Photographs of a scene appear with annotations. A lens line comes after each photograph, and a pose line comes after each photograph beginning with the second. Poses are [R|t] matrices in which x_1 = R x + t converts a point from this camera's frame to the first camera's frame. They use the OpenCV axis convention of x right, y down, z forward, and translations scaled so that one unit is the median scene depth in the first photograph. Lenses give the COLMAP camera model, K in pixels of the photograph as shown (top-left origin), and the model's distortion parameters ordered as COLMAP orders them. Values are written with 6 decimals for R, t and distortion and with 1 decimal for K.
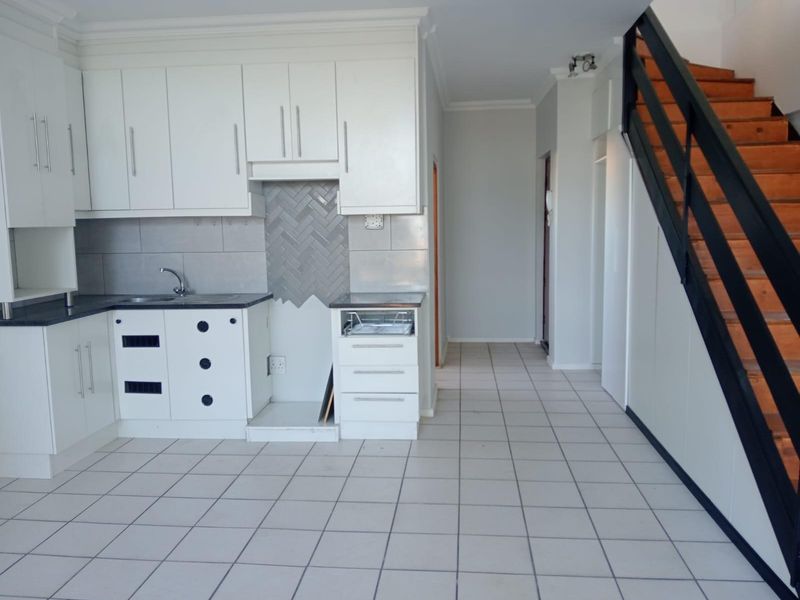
lens RADIAL K [[690.8, 0, 400.0], [0, 690.8, 300.0], [0, 0, 1]] dist [0.067359, 0.000301]
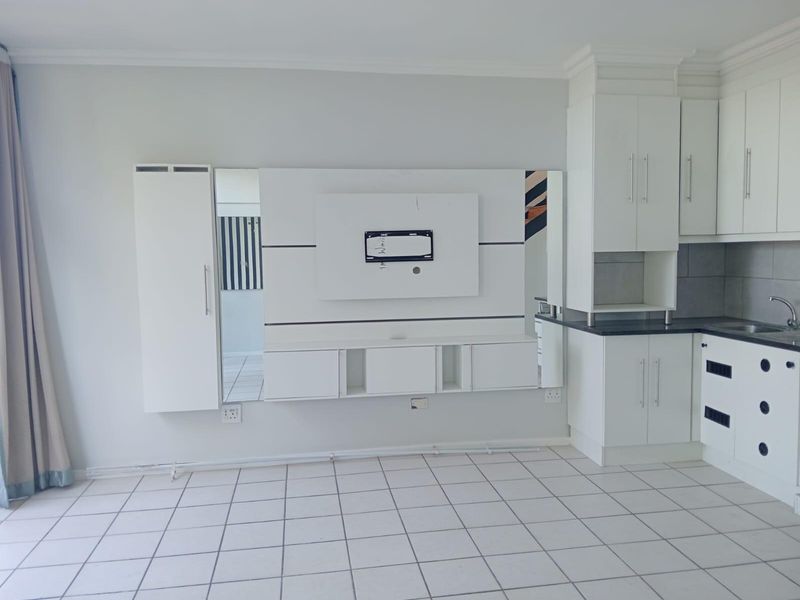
lens RADIAL K [[690.8, 0, 400.0], [0, 690.8, 300.0], [0, 0, 1]] dist [0.067359, 0.000301]
pose [[0.285947, 0.093545, -0.953669, 0.427306], [-0.105690, 0.992230, 0.065638, -0.053705], [0.952399, 0.082024, 0.293612, 0.281442]]
